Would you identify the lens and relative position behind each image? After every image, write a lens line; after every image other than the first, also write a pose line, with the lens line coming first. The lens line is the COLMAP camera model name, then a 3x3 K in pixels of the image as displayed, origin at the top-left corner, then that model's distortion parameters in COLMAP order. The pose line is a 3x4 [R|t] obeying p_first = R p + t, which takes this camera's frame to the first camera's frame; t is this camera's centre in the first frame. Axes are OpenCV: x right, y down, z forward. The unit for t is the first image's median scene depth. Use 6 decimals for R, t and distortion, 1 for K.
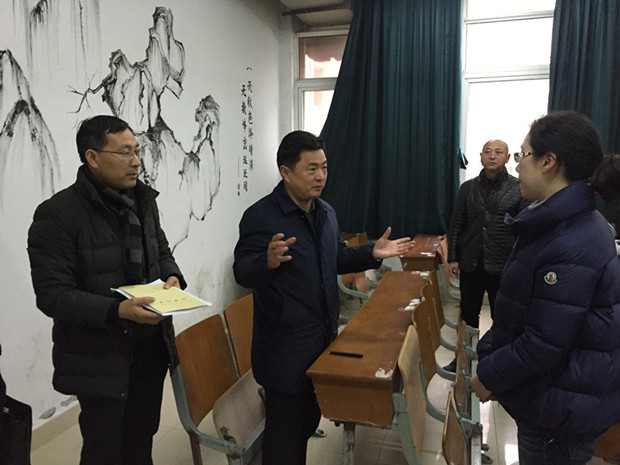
lens RADIAL K [[525.0, 0, 310.0], [0, 525.0, 232.5], [0, 0, 1]] dist [0.048146, -0.006083]
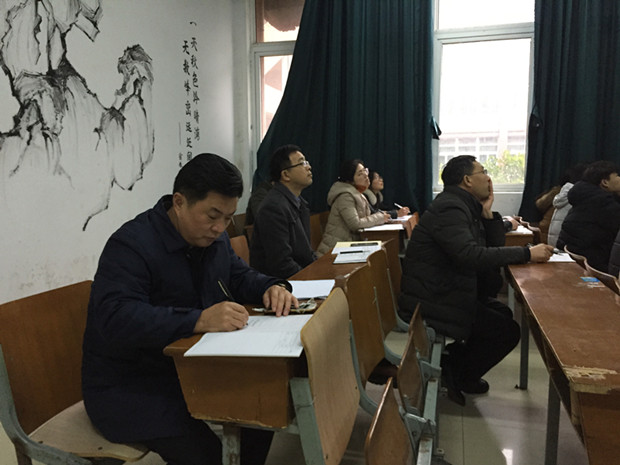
lens RADIAL K [[525.0, 0, 310.0], [0, 525.0, 232.5], [0, 0, 1]] dist [0.048146, -0.006083]
pose [[0.999736, -0.004253, 0.022599, 0.068897], [0.004365, 0.999978, -0.004899, 0.051070], [-0.022578, 0.004997, 0.999733, 0.136111]]
